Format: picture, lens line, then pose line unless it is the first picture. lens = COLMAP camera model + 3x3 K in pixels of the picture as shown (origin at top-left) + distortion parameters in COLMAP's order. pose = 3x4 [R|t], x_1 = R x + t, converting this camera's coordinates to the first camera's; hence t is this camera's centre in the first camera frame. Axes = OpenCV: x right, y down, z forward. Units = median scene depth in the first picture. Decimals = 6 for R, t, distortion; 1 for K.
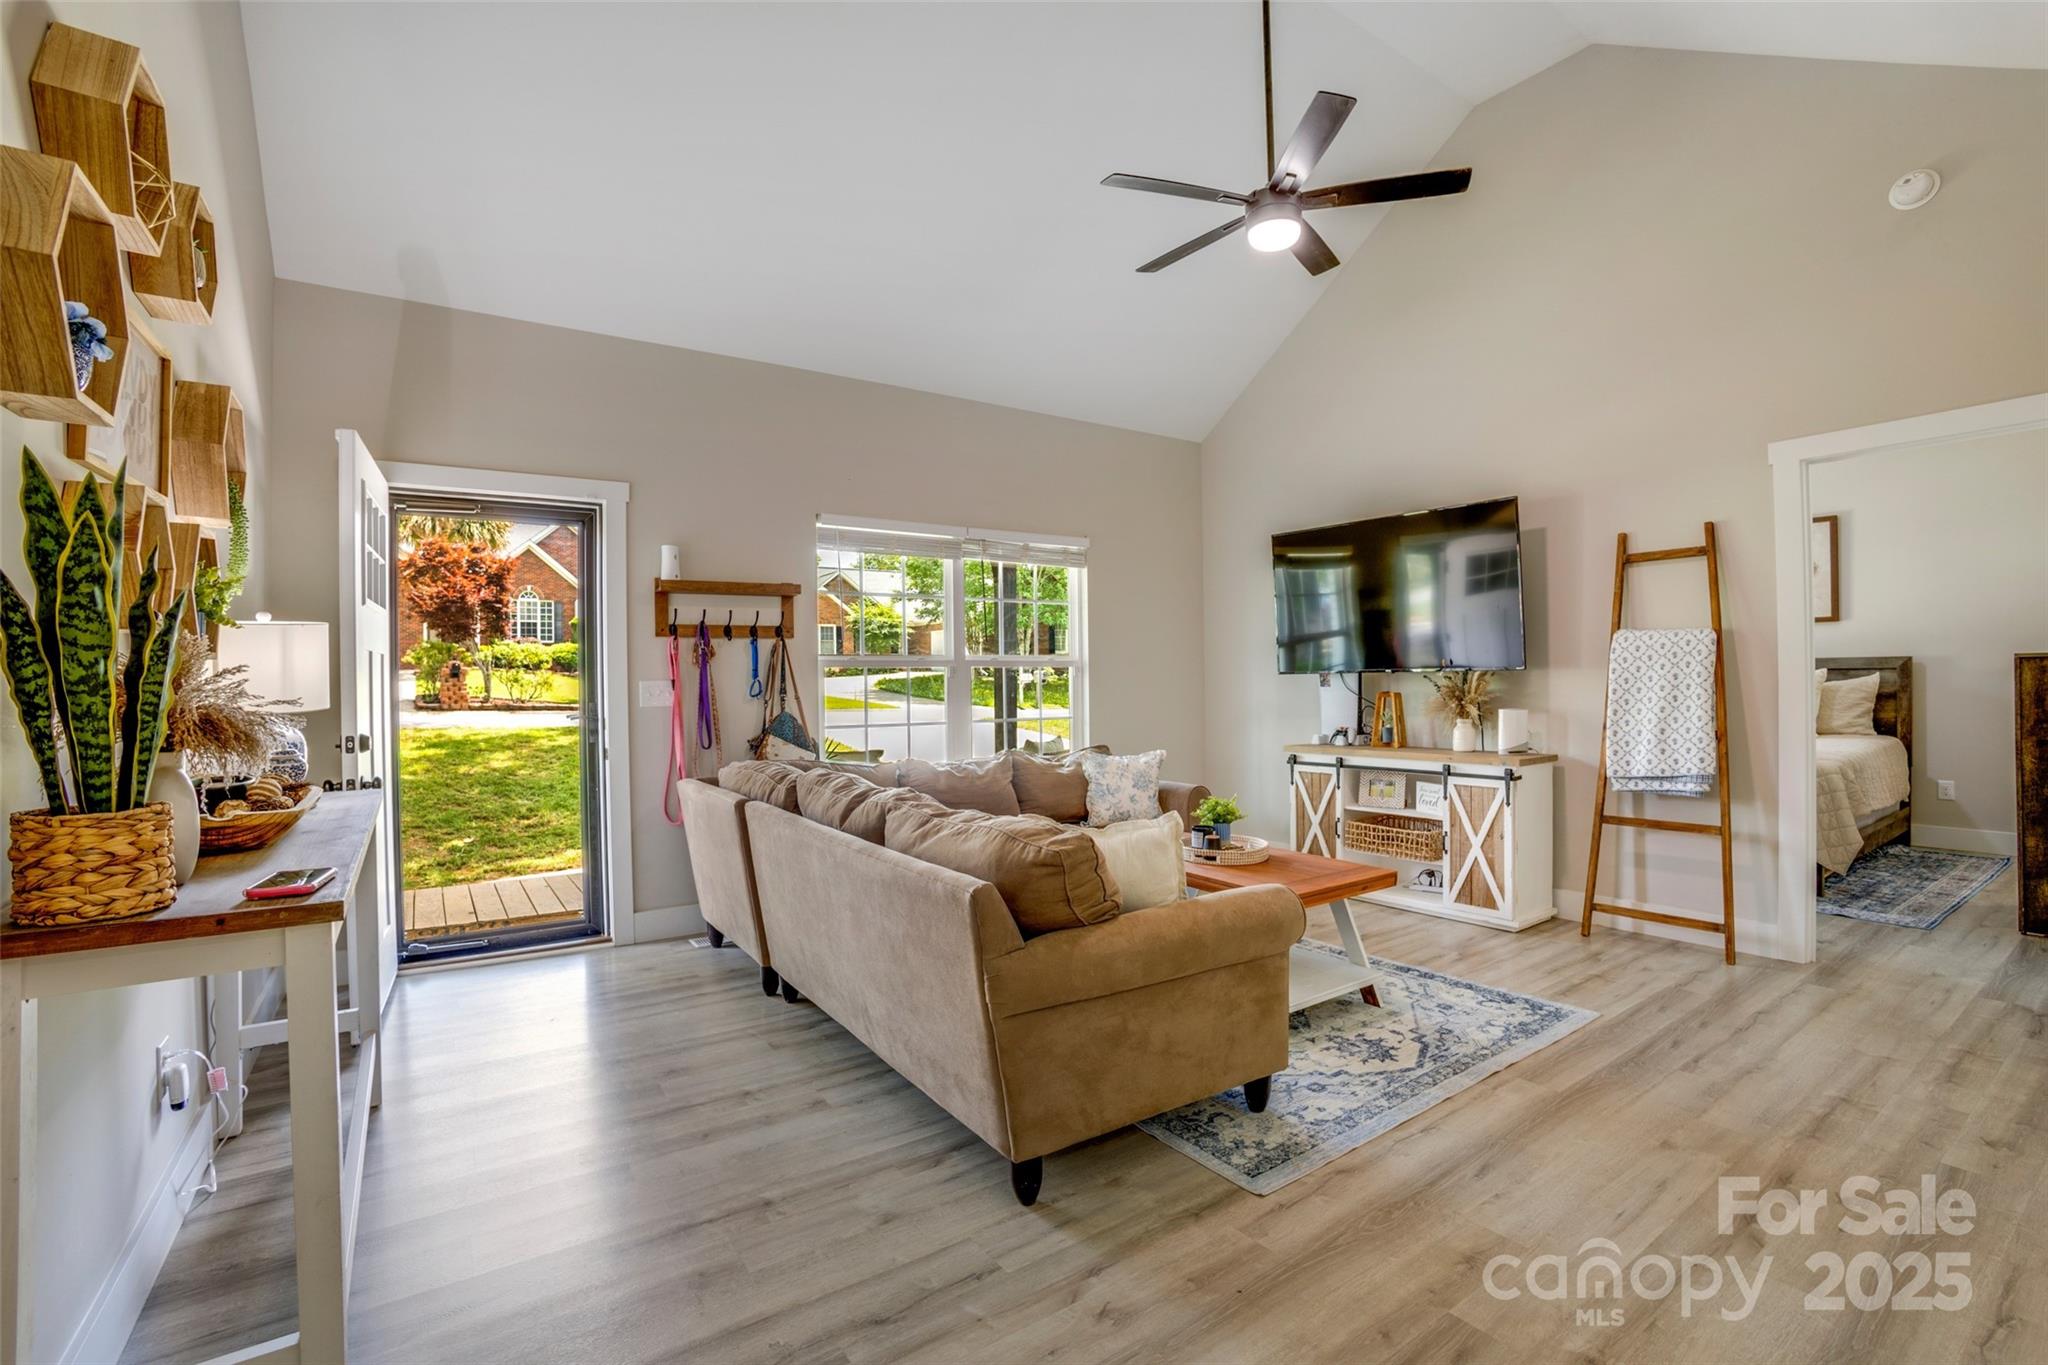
lens RADIAL K [[903.6, 0, 1026.6], [0, 903.6, 682.7], [0, 0, 1]] dist [-0.081597, 0.026540]
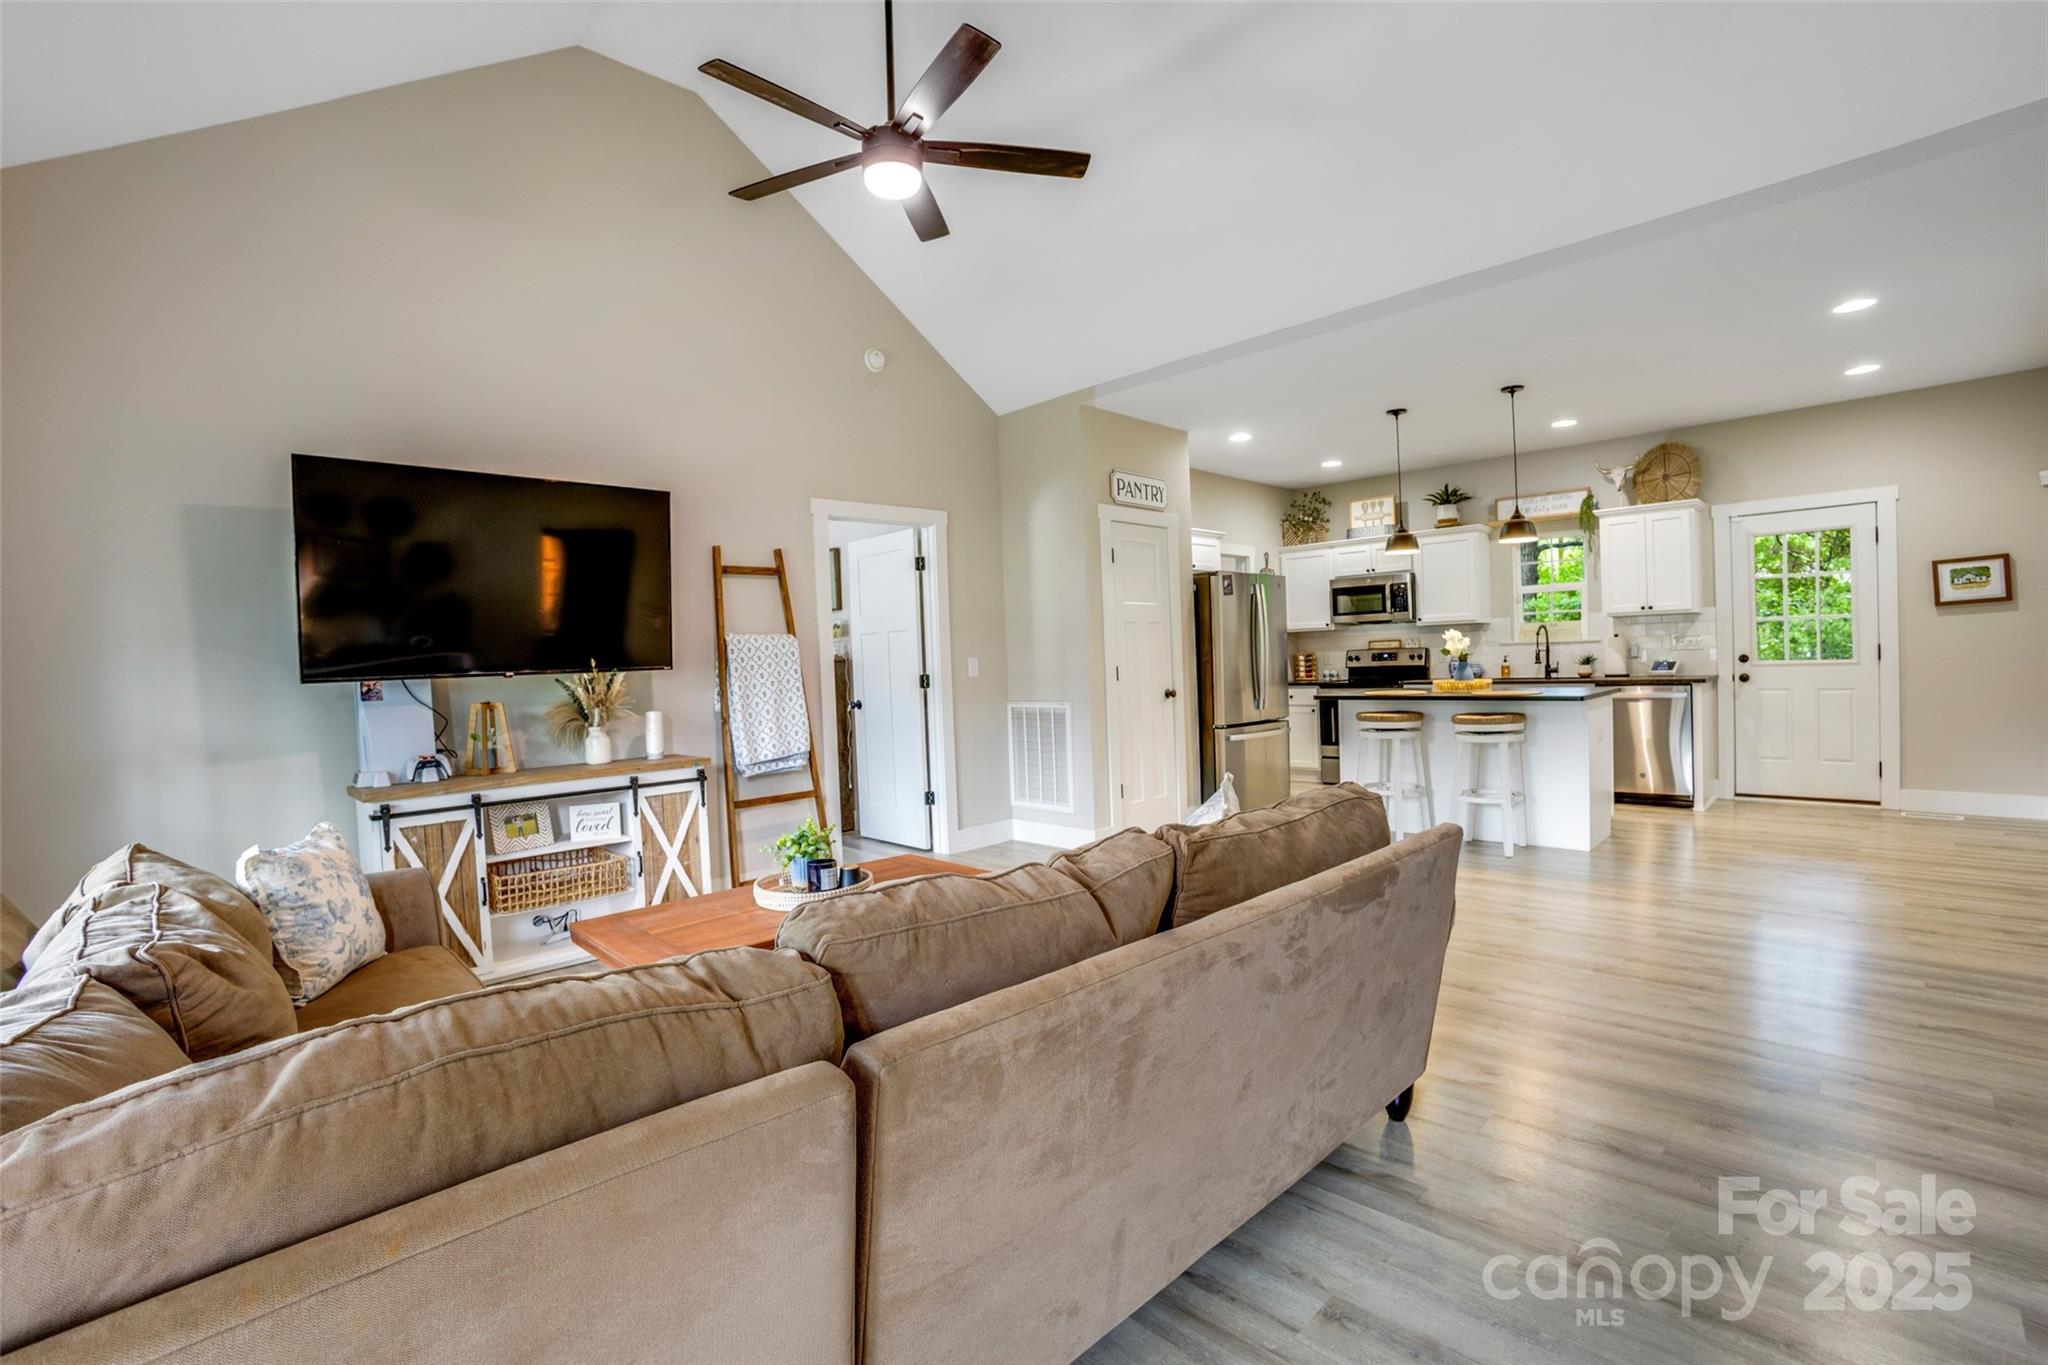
lens RADIAL K [[912.0, 0, 1023.4], [0, 912.0, 680.5], [0, 0, 1]] dist [-0.090005, 0.031135]
pose [[-0.178089, -0.001079, 0.984014, -0.530859], [0.041504, 0.999101, 0.008607, 0.005688], [-0.983139, 0.042373, -0.177884, 0.866178]]
